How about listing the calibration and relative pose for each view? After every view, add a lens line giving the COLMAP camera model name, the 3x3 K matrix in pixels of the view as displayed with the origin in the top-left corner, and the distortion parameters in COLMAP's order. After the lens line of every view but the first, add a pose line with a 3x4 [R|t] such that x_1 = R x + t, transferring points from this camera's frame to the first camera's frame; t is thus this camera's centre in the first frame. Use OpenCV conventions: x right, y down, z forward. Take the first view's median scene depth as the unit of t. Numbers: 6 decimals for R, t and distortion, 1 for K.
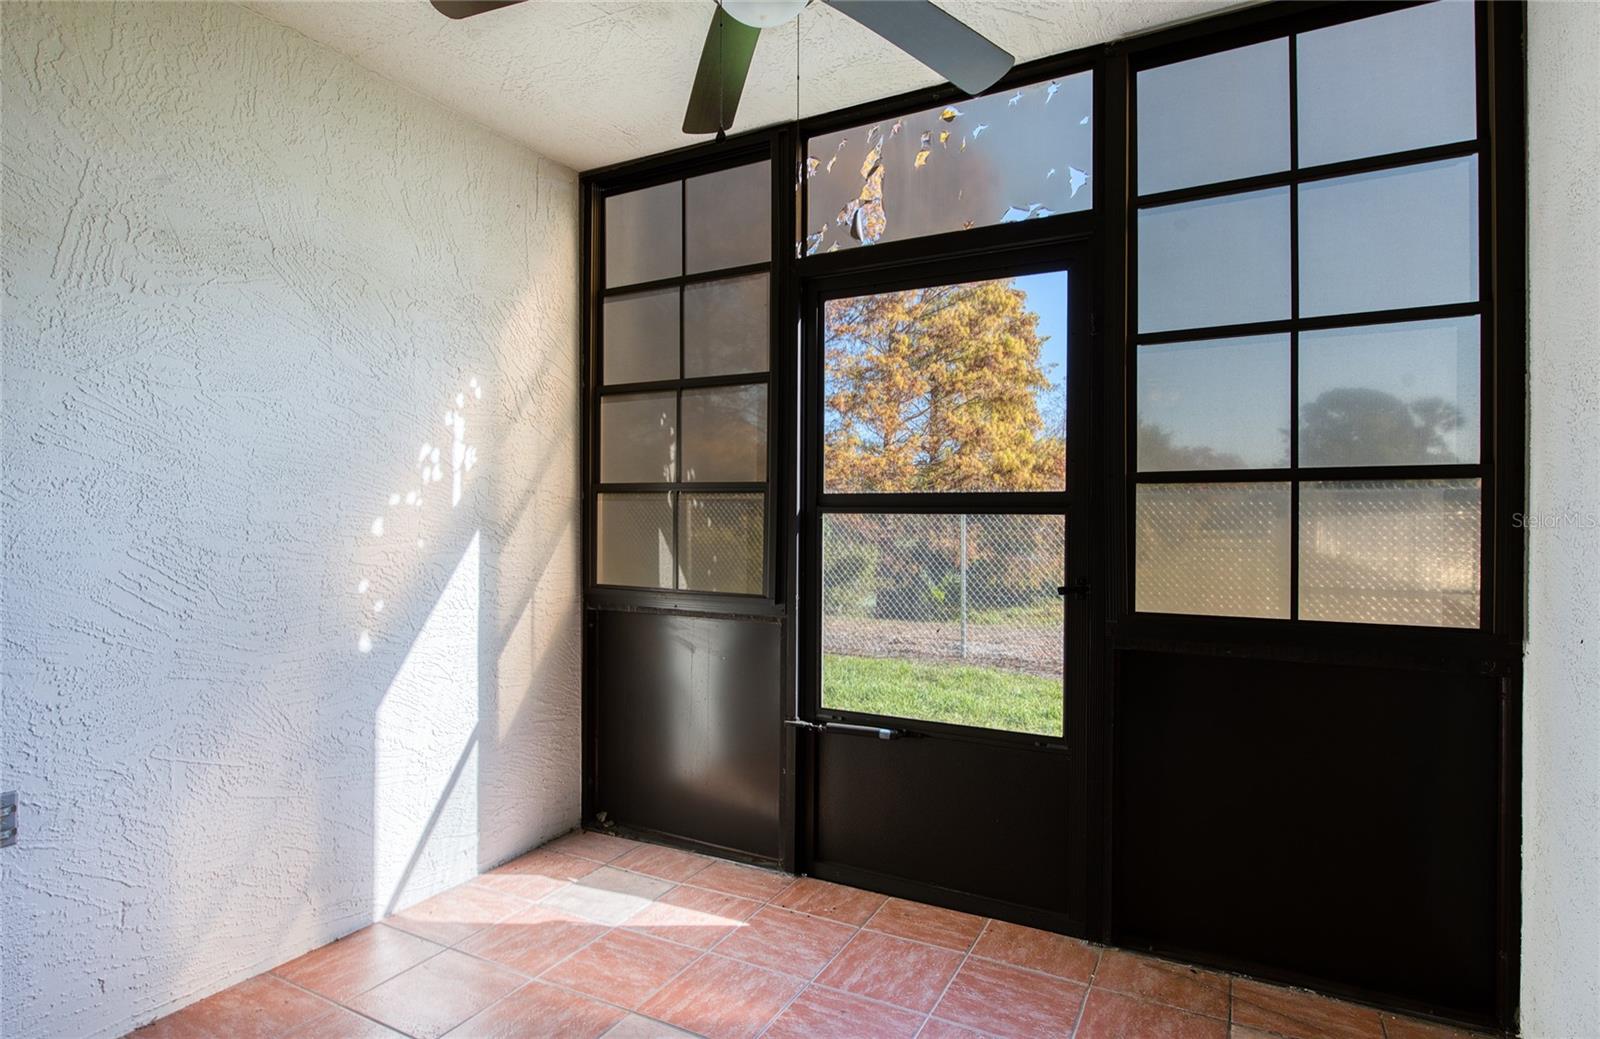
lens RADIAL K [[825.4, 0, 753.6], [0, 825.4, 516.8], [0, 0, 1]] dist [0.000187, 0.000373]
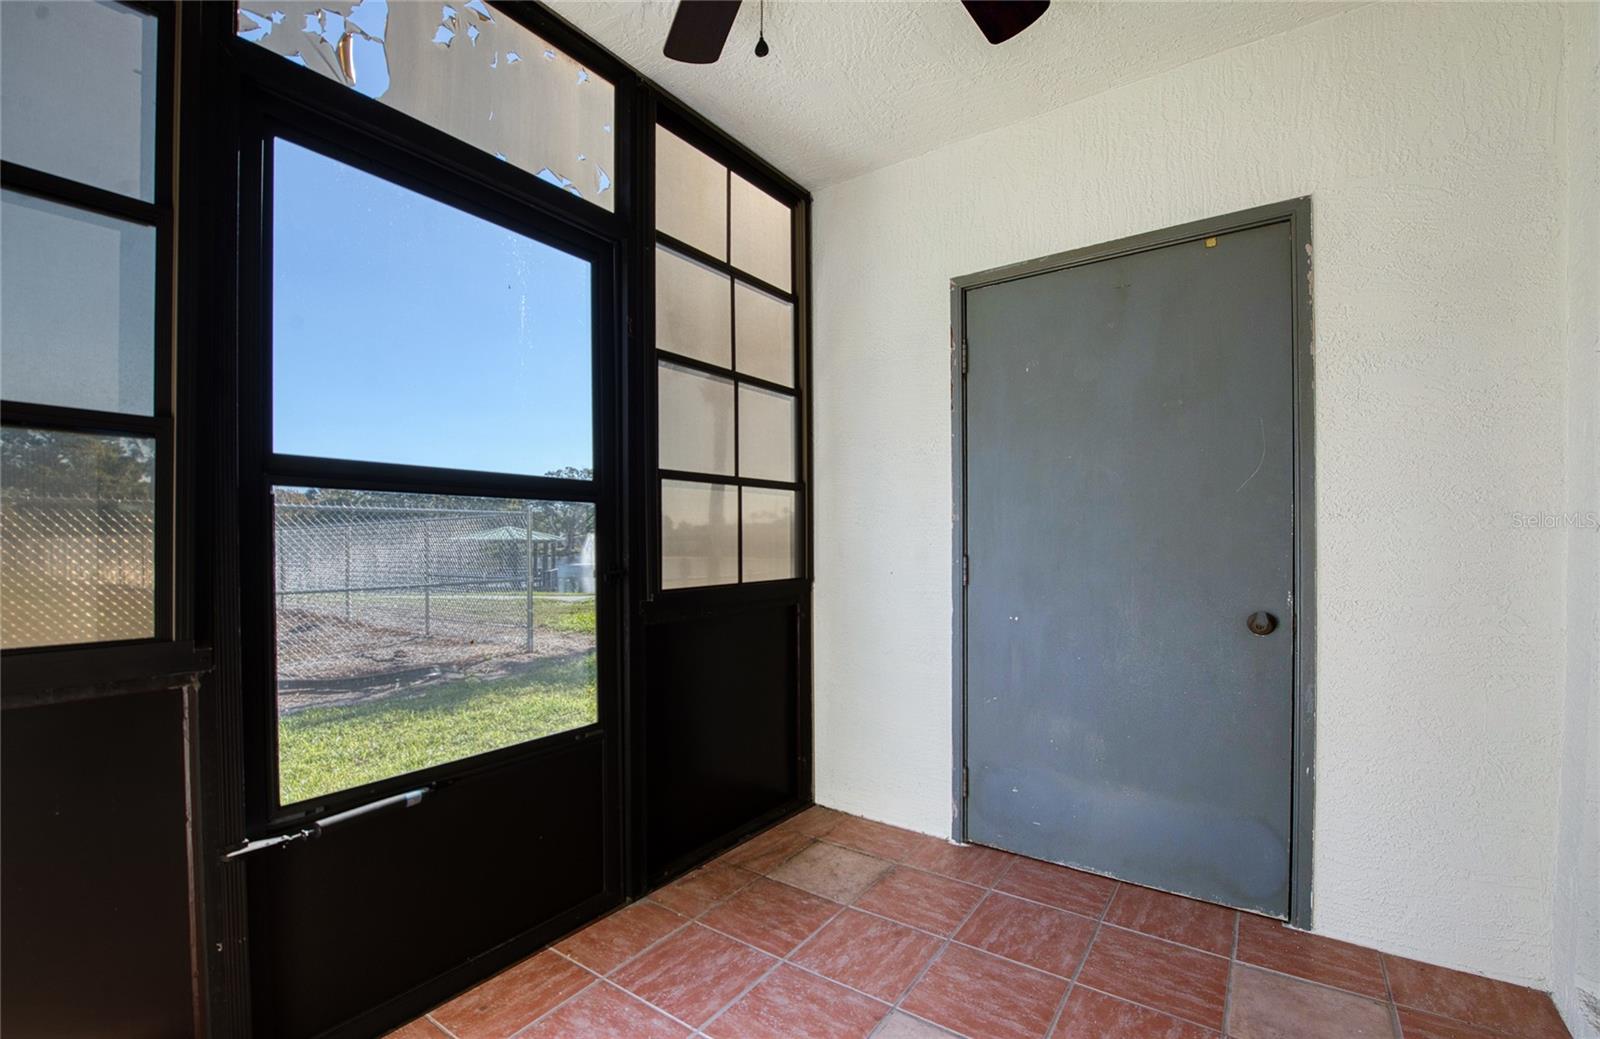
lens RADIAL K [[693.6, 0, 801.4], [0, 693.6, 543.9], [0, 0, 1]] dist [-0.026995, -0.000222]
pose [[0.083397, -0.007618, 0.996487, -0.455418], [0.001436, 0.999971, 0.007525, 0.042587], [-0.996515, 0.000804, 0.083405, 0.689892]]
